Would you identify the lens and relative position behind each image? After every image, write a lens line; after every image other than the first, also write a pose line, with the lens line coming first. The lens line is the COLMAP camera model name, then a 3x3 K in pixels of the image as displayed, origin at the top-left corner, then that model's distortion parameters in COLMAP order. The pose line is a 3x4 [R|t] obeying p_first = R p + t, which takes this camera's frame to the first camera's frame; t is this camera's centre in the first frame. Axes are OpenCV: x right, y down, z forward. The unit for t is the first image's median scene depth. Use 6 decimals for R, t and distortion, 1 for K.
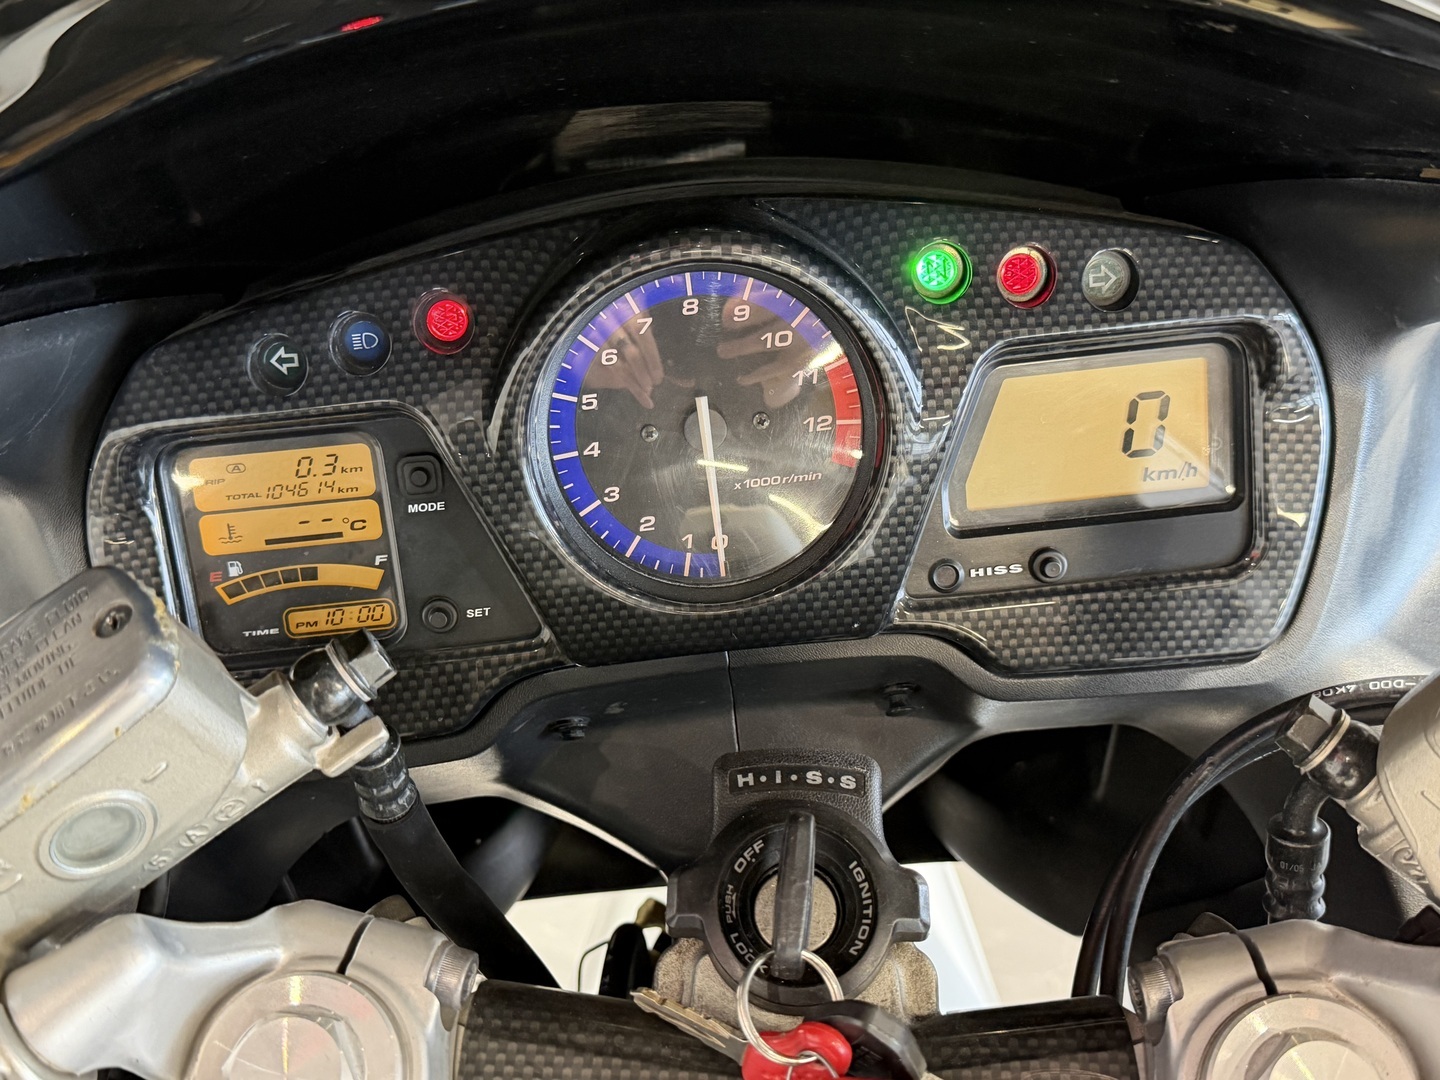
lens RADIAL K [[1575.8, 0, 716.6], [0, 1575.8, 546.1], [0, 0, 1]] dist [0.091898, 0.000000]
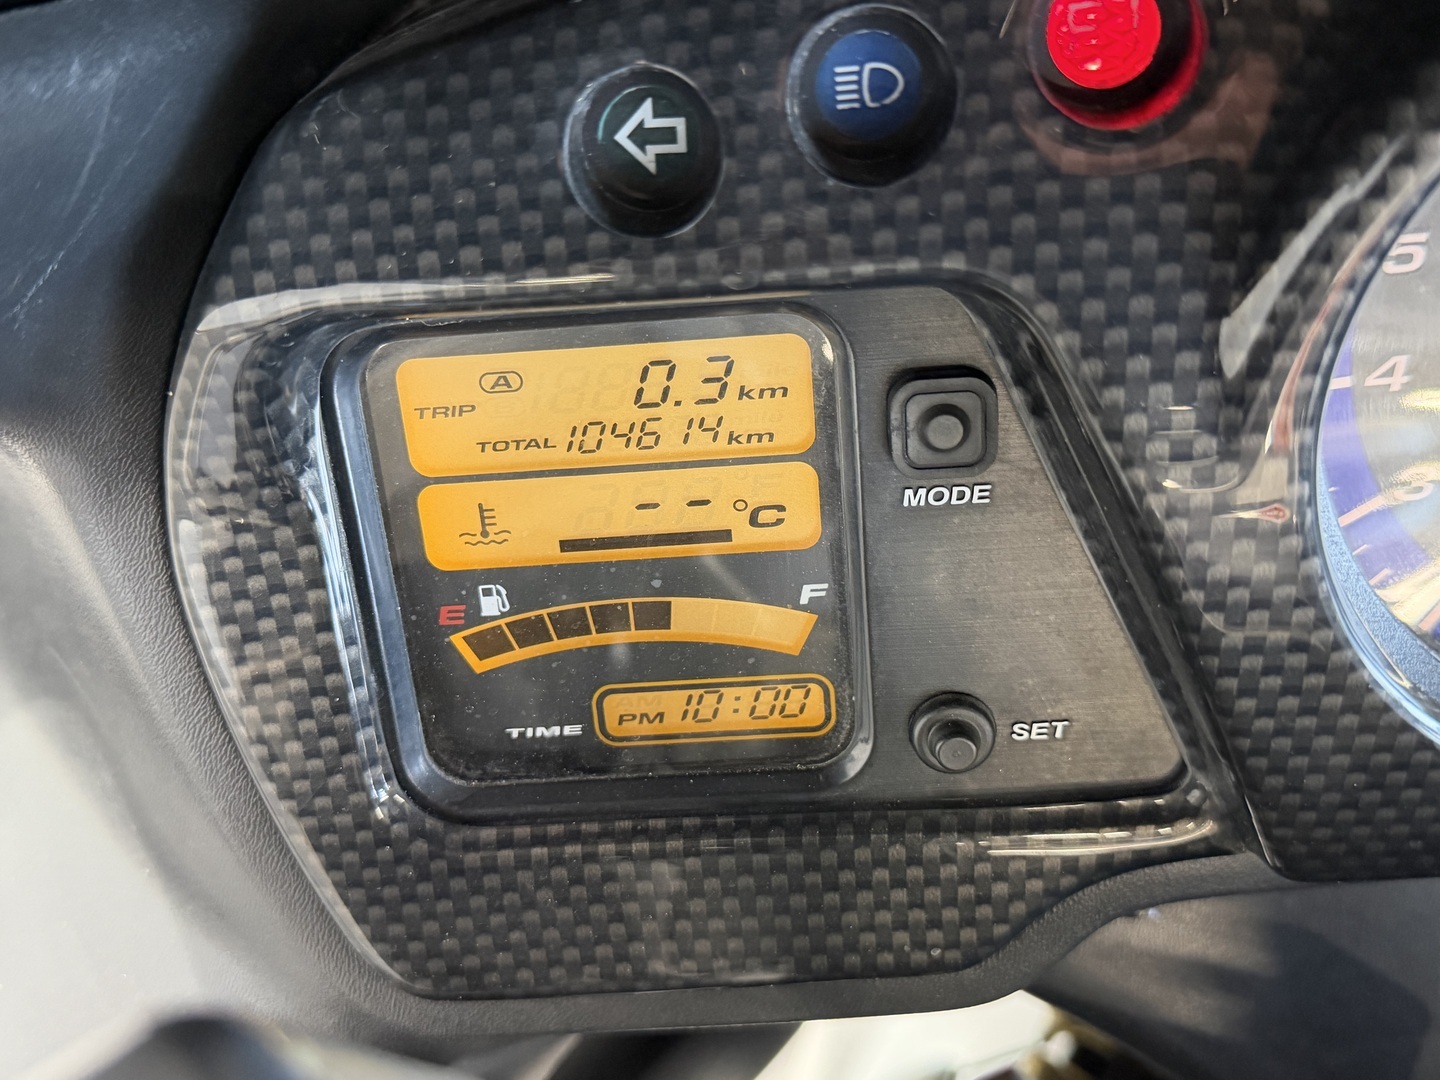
lens RADIAL K [[1575.8, 0, 723.5], [0, 1575.8, 535.0], [0, 0, 1]] dist [0.091898, 0.000000]
pose [[0.996736, 0.043289, -0.068140, -0.221915], [-0.031805, 0.986375, 0.161410, -0.083334], [0.074199, -0.158716, 0.984532, 0.604203]]
